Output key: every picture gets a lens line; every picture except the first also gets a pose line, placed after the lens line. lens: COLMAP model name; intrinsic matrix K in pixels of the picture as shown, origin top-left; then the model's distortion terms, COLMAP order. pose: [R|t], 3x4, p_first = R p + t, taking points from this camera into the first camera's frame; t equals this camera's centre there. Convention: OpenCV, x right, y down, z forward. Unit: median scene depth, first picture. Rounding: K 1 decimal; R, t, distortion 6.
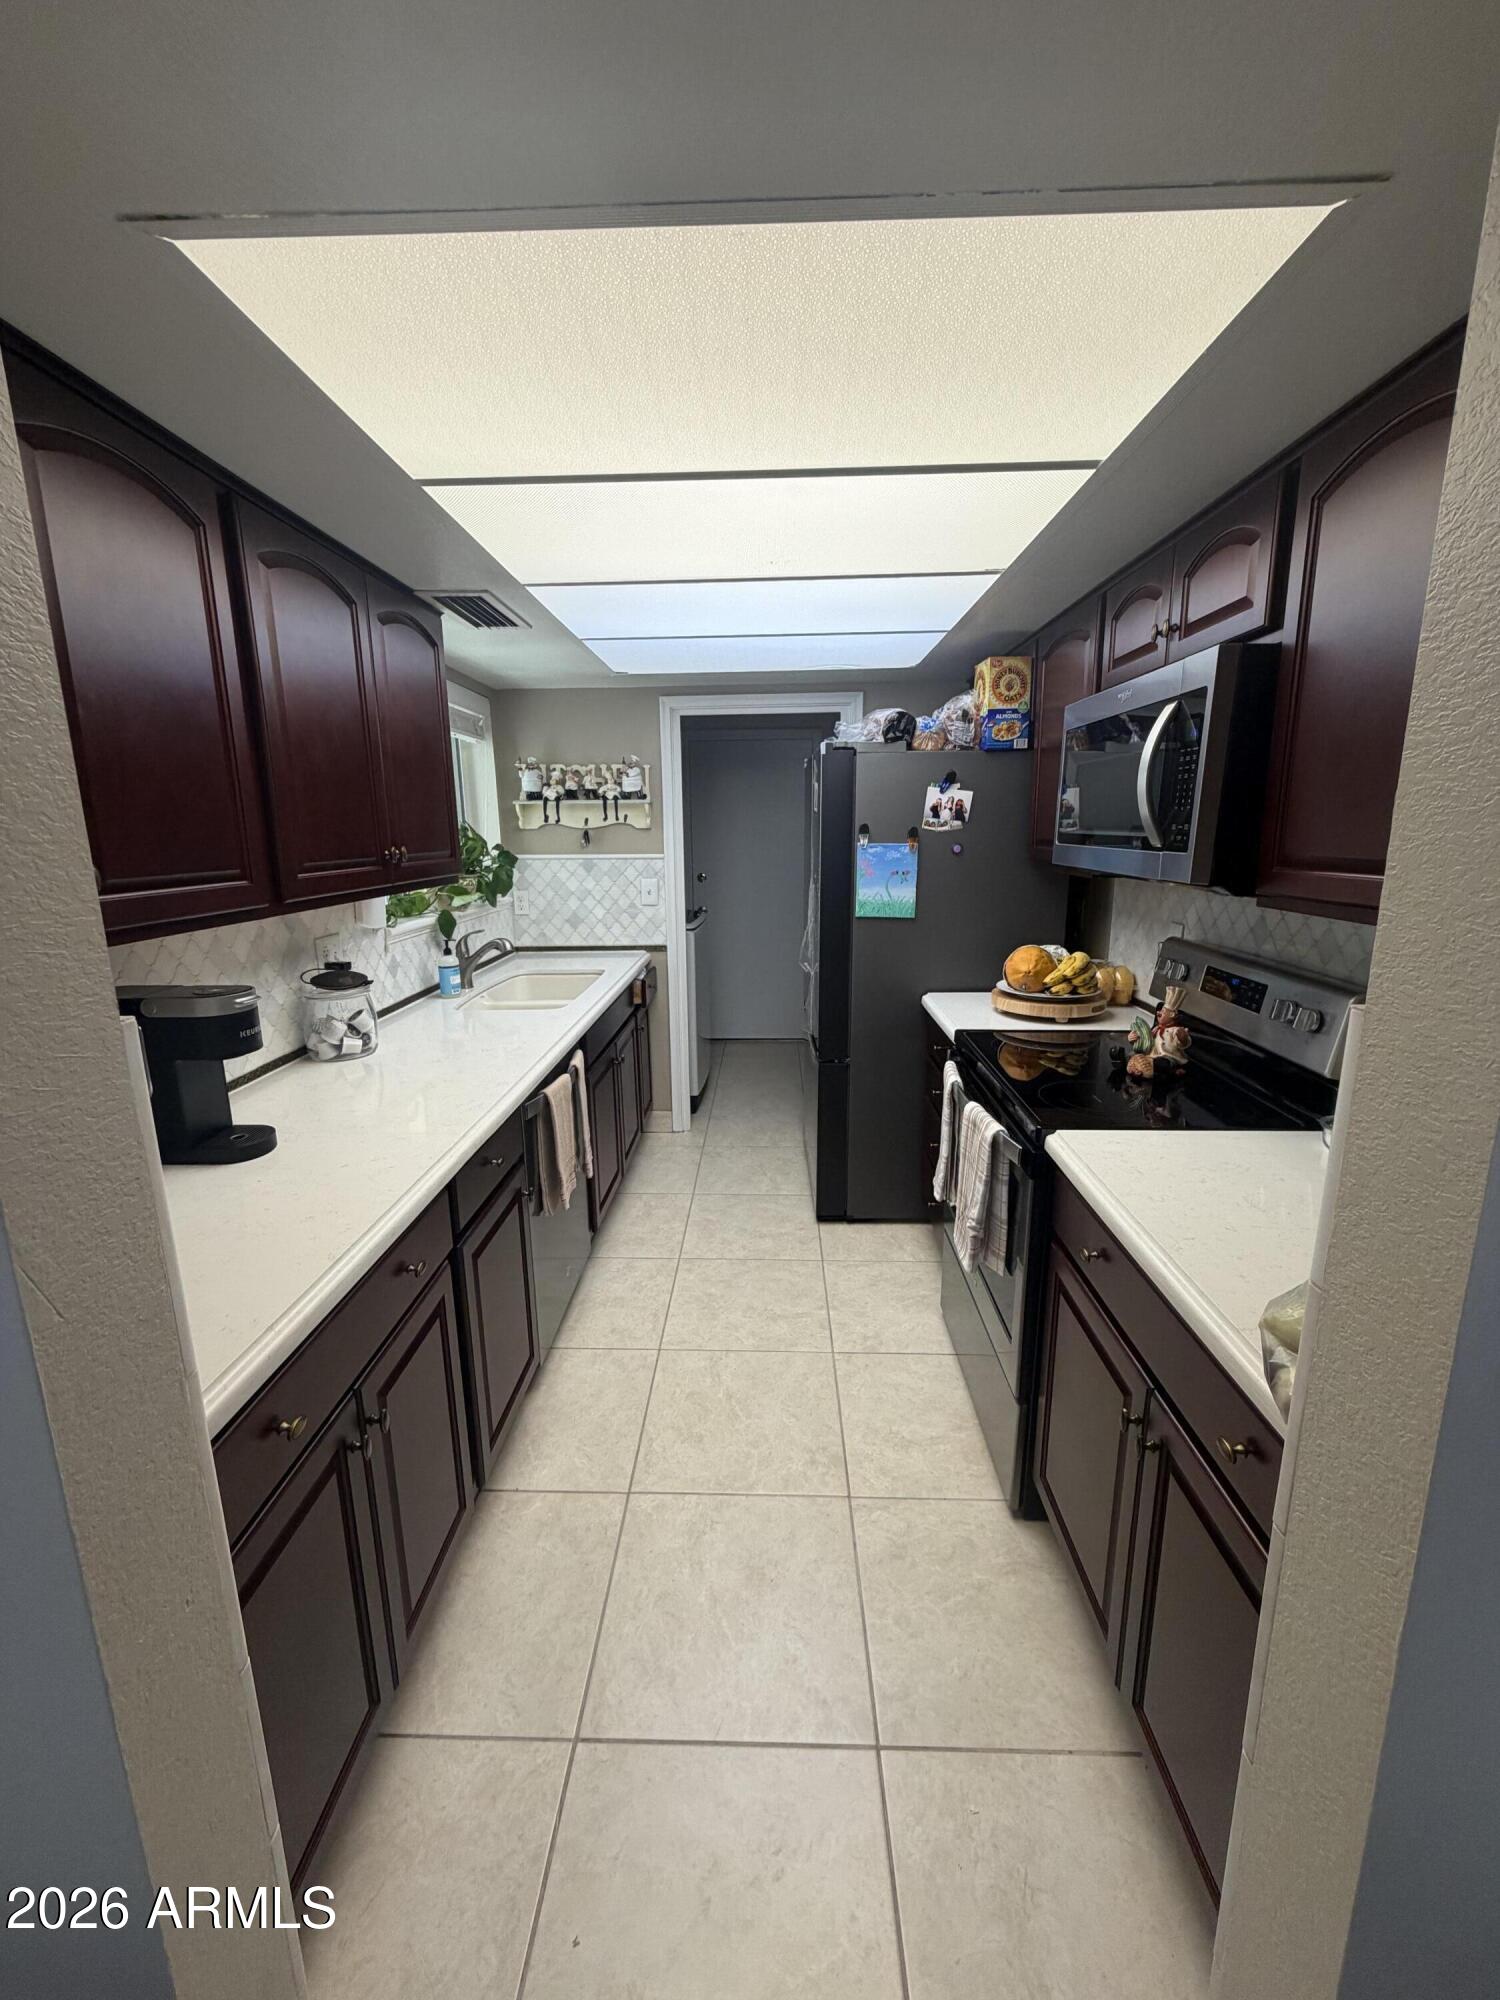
lens RADIAL K [[793.4, 0, 750.1], [0, 793.4, 986.2], [0, 0, 1]] dist [-0.002418, -0.000288]
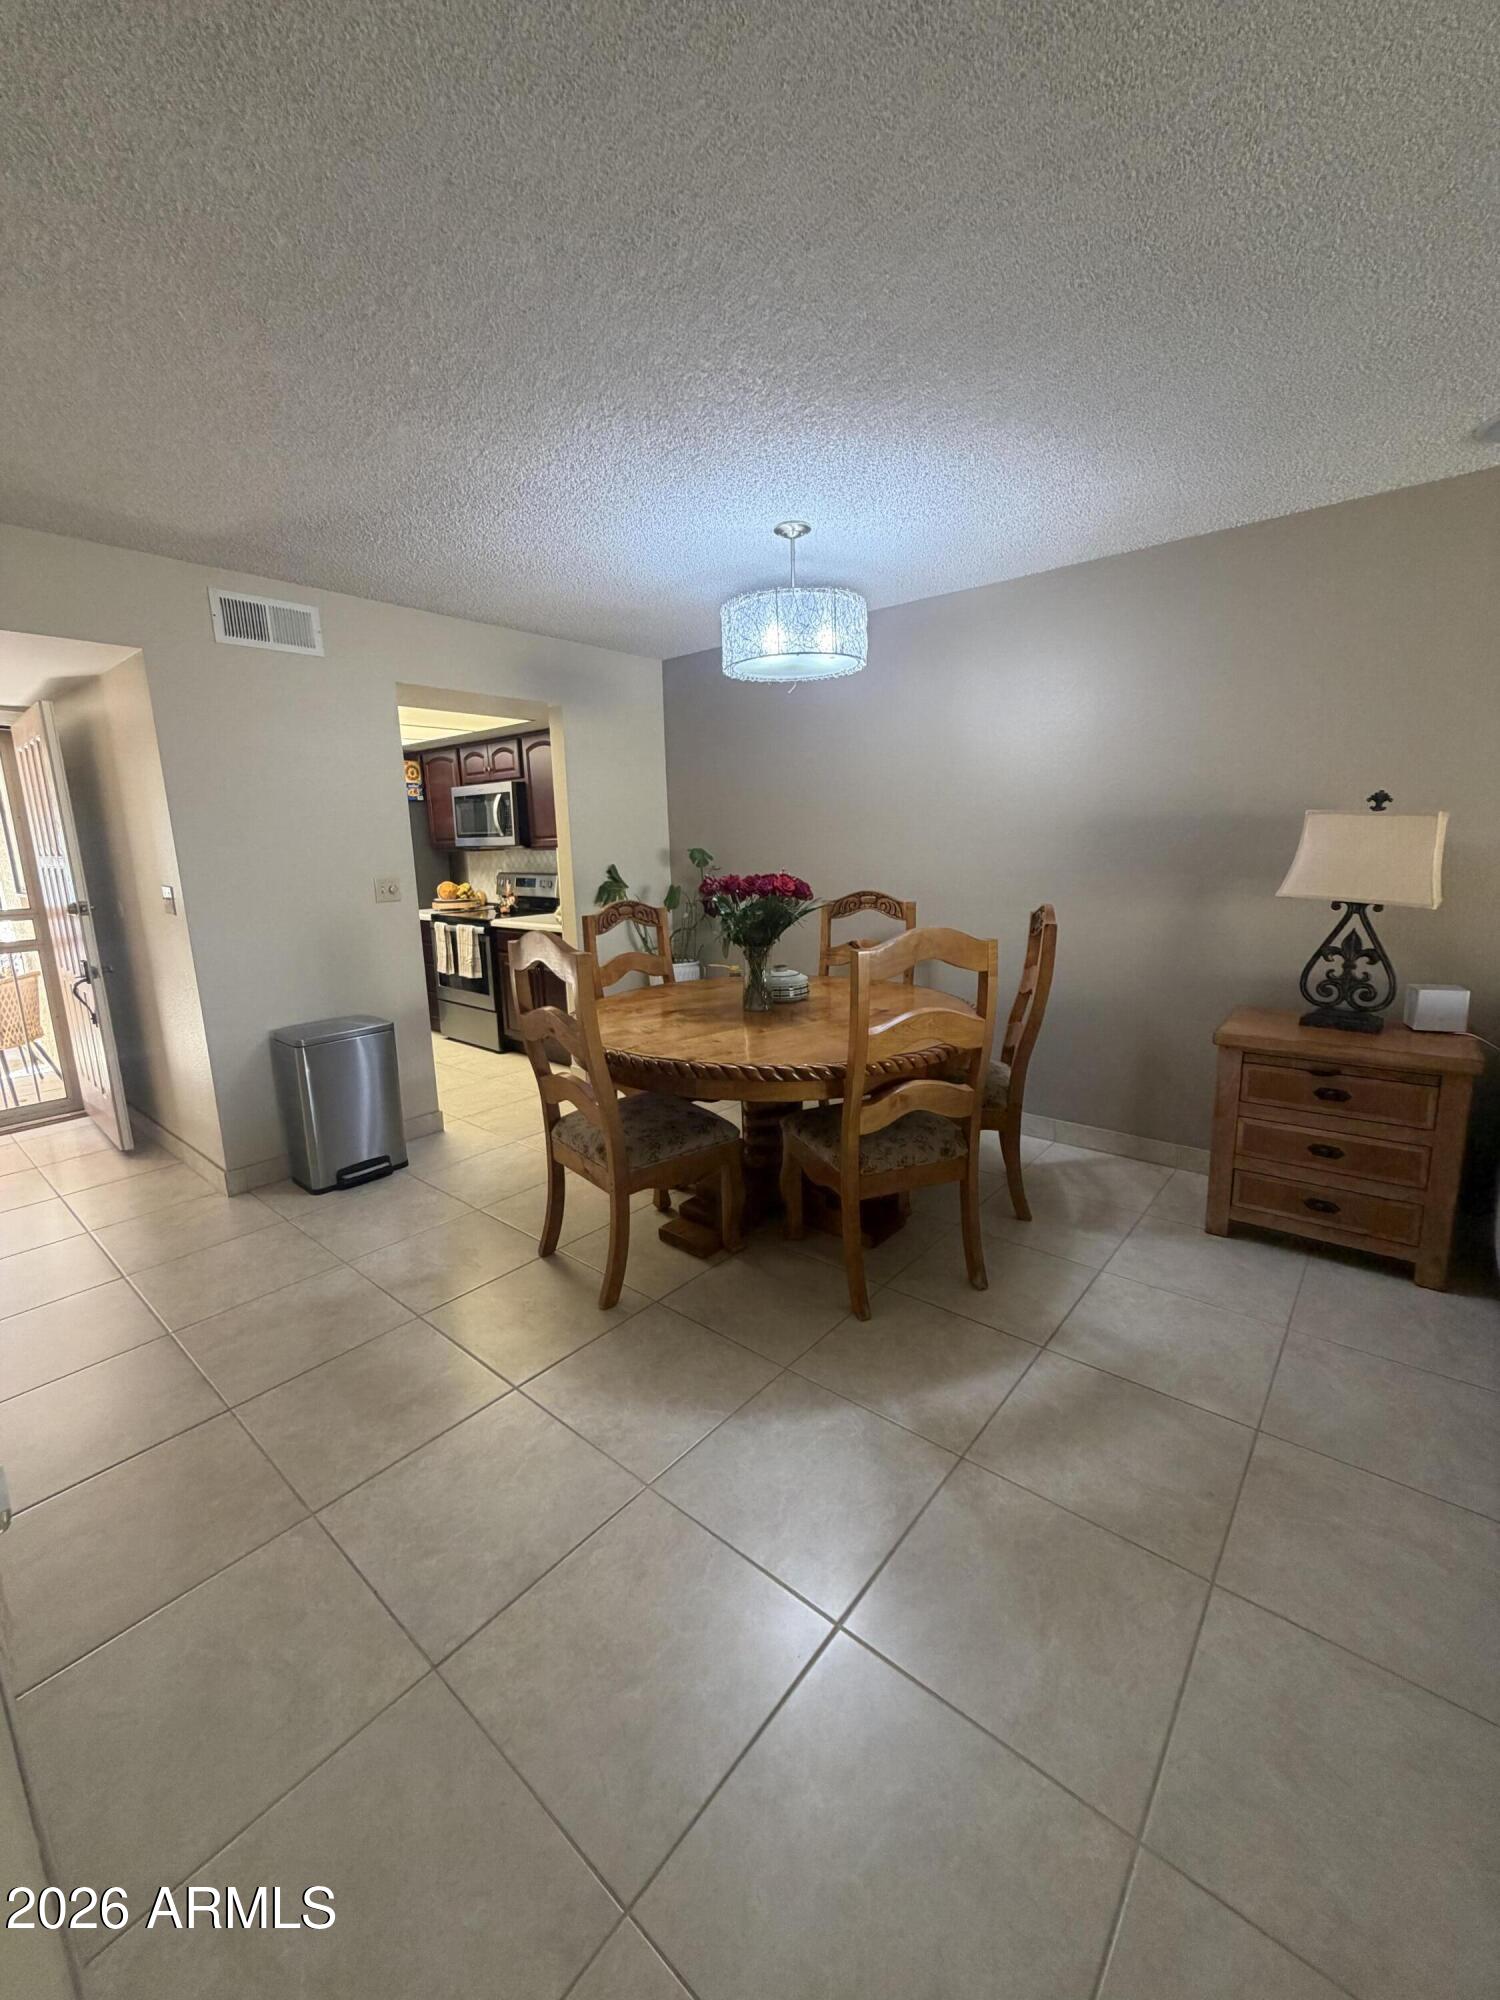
lens RADIAL K [[793.4, 0, 750.1], [0, 793.4, 986.2], [0, 0, 1]] dist [-0.002418, -0.000288]
pose [[0.622284, -0.146654, 0.768931, -1.399899], [0.175812, 0.983382, 0.045273, 0.451655], [-0.762793, 0.107014, 0.637726, -1.743263]]
